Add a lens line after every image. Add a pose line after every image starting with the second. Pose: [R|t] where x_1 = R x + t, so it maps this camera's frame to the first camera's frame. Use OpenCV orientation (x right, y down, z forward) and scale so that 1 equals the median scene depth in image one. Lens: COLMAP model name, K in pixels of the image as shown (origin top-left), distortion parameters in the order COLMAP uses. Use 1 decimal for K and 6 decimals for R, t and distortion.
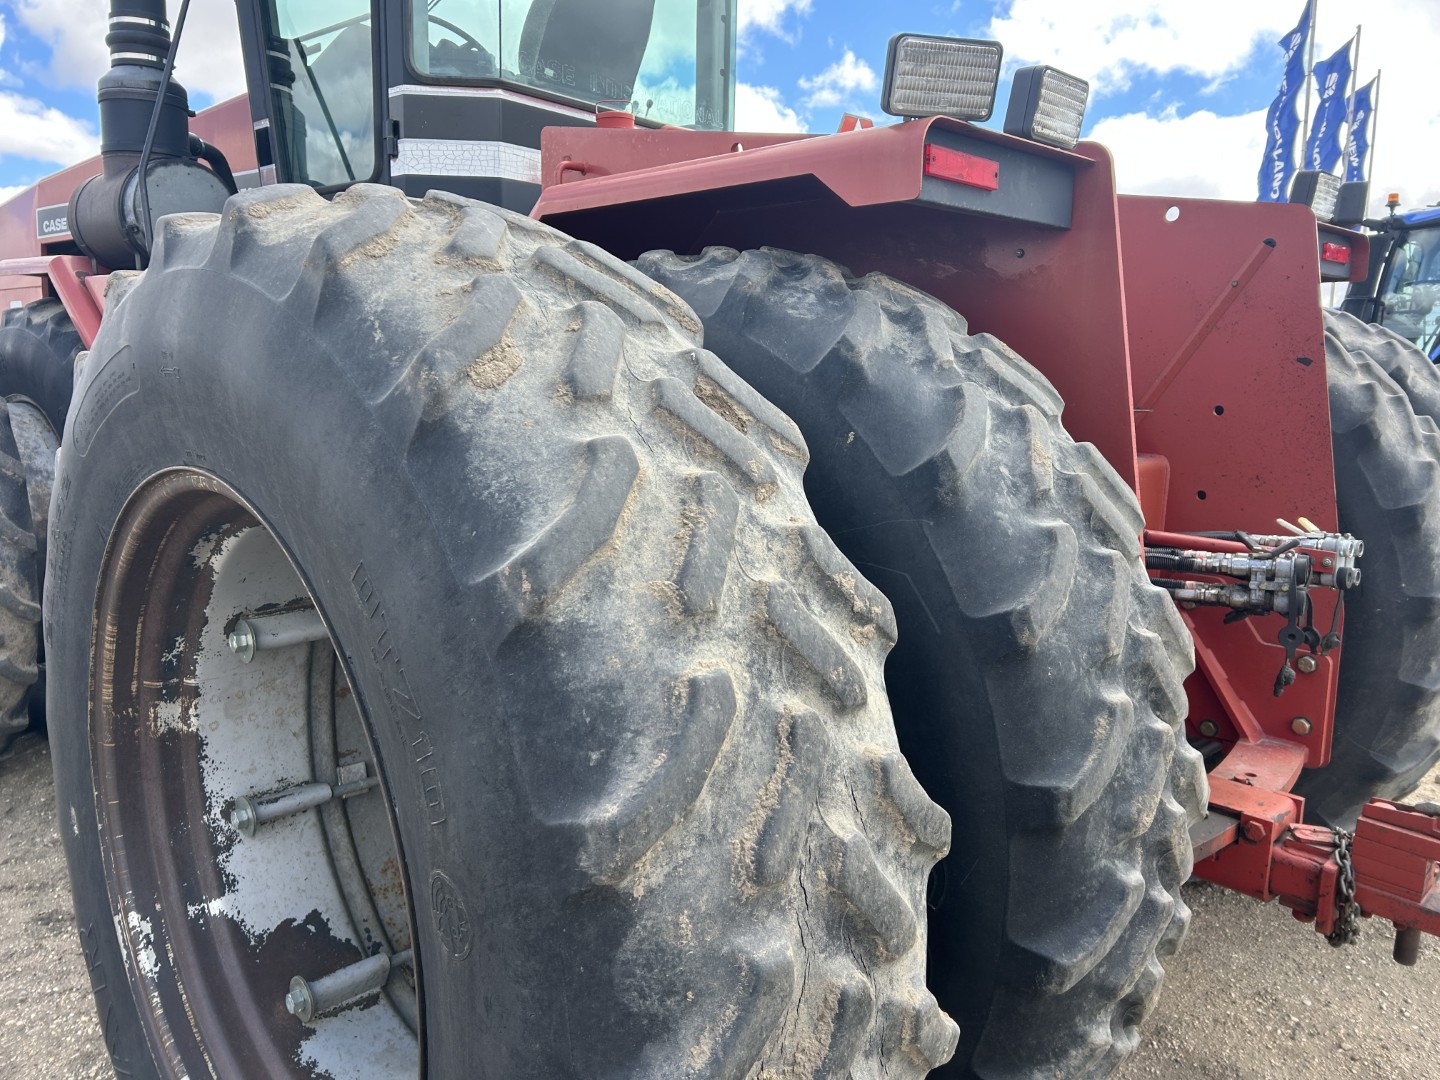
lens RADIAL K [[1109.9, 0, 719.4], [0, 1109.9, 532.6], [0, 0, 1]] dist [0.065540, -0.075639]
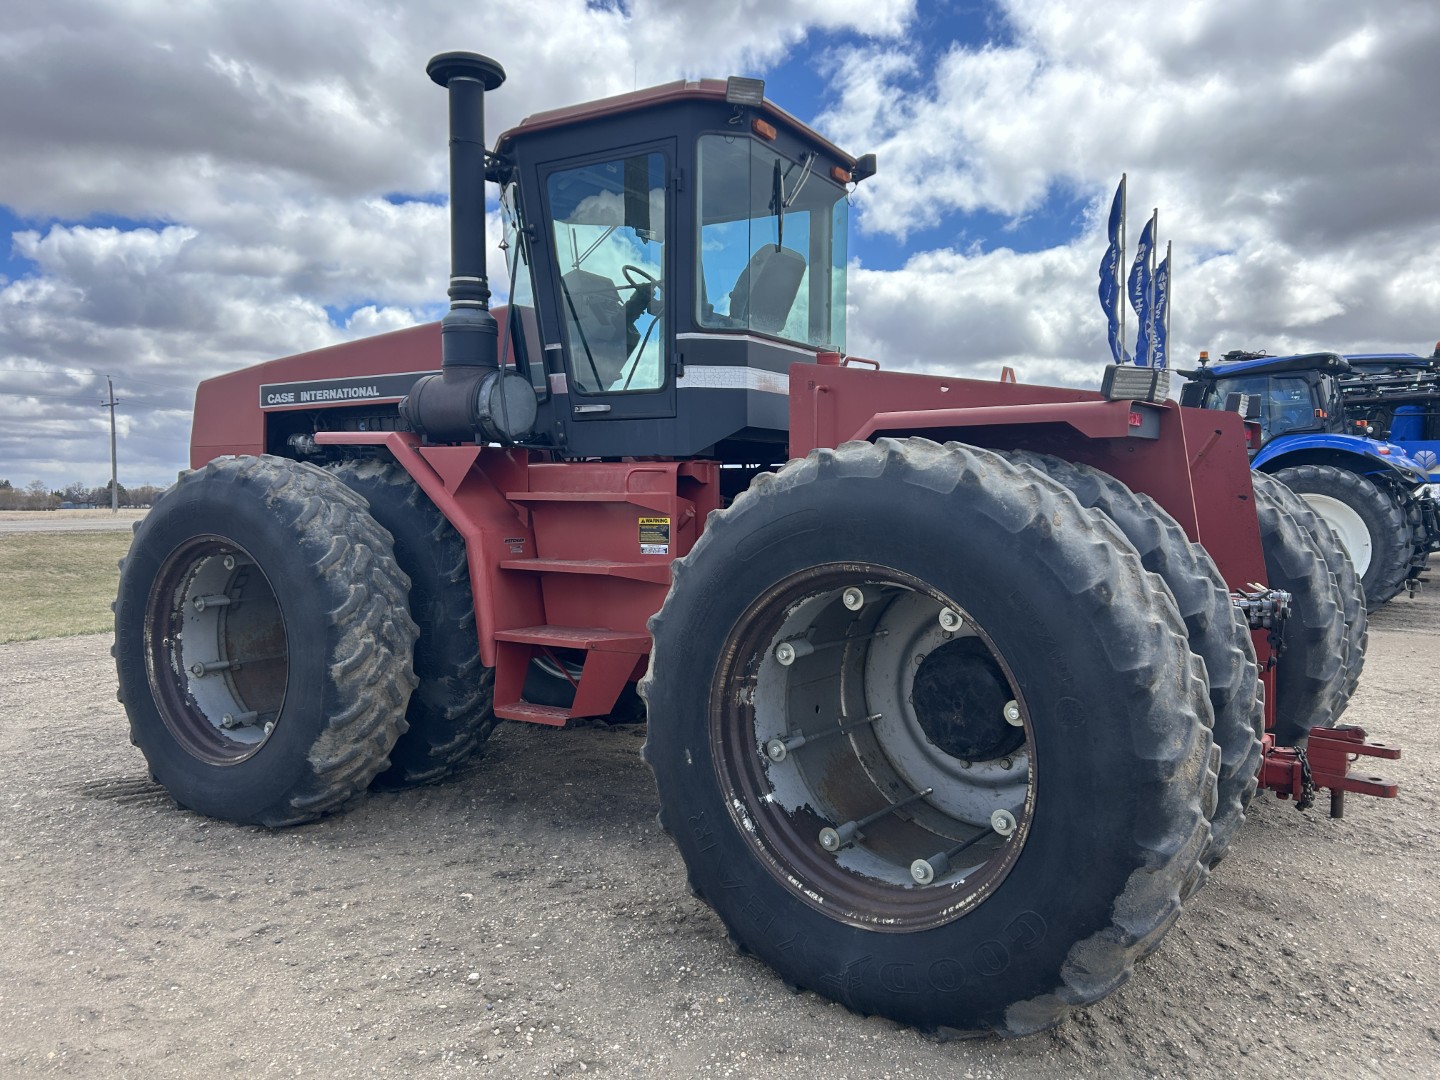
lens RADIAL K [[1103.5, 0, 719.6], [0, 1103.5, 515.1], [0, 0, 1]] dist [0.060402, -0.085889]
pose [[0.989424, -0.019425, 0.143744, -0.759573], [0.036428, 0.992509, -0.116613, 0.071373], [-0.140402, 0.120616, 0.982720, -0.847853]]
